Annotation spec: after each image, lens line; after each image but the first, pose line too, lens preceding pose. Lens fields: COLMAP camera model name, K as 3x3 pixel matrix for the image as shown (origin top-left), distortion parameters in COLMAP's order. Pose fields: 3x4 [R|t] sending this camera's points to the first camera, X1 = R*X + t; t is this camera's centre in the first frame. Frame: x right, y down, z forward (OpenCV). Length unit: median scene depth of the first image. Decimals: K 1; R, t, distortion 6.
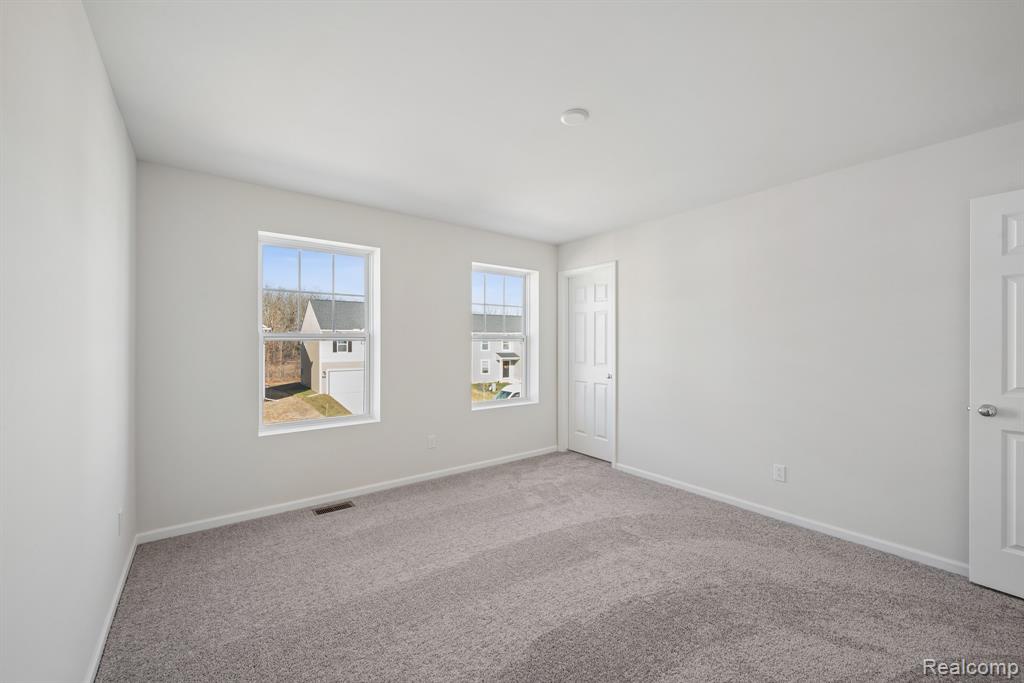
lens RADIAL K [[404.5, 0, 507.2], [0, 404.5, 343.3], [0, 0, 1]] dist [0.000134, 0.000049]
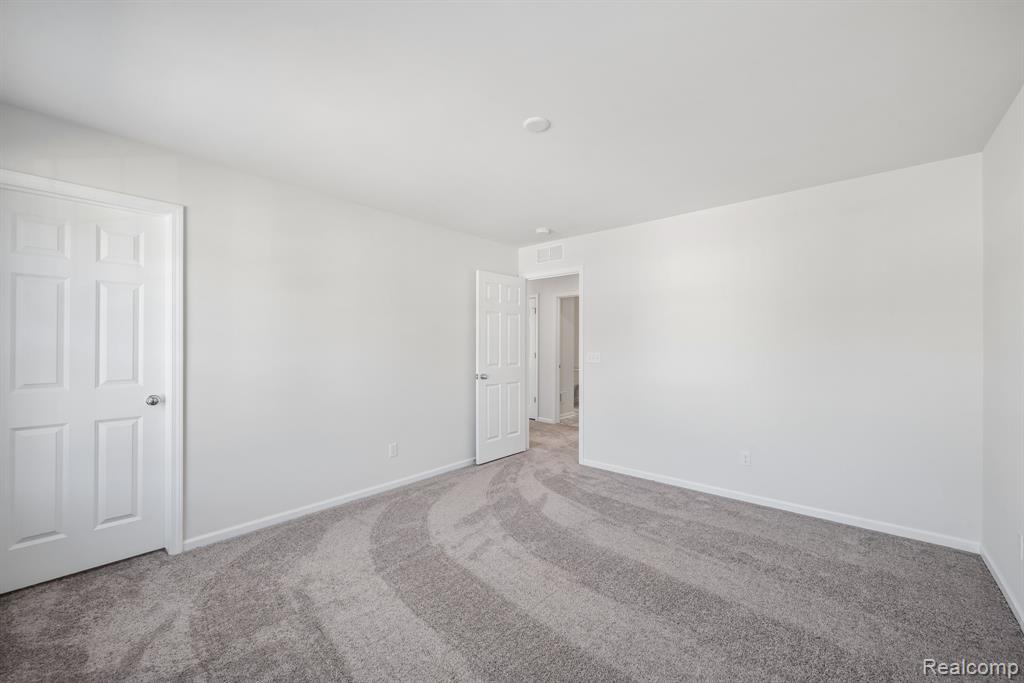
lens RADIAL K [[404.5, 0, 507.2], [0, 404.5, 343.3], [0, 0, 1]] dist [0.000134, 0.000049]
pose [[-0.201029, -0.001843, 0.979584, -0.418352], [-0.002499, 0.999996, 0.001368, -0.001690], [-0.979582, -0.002173, -0.201032, 0.648865]]
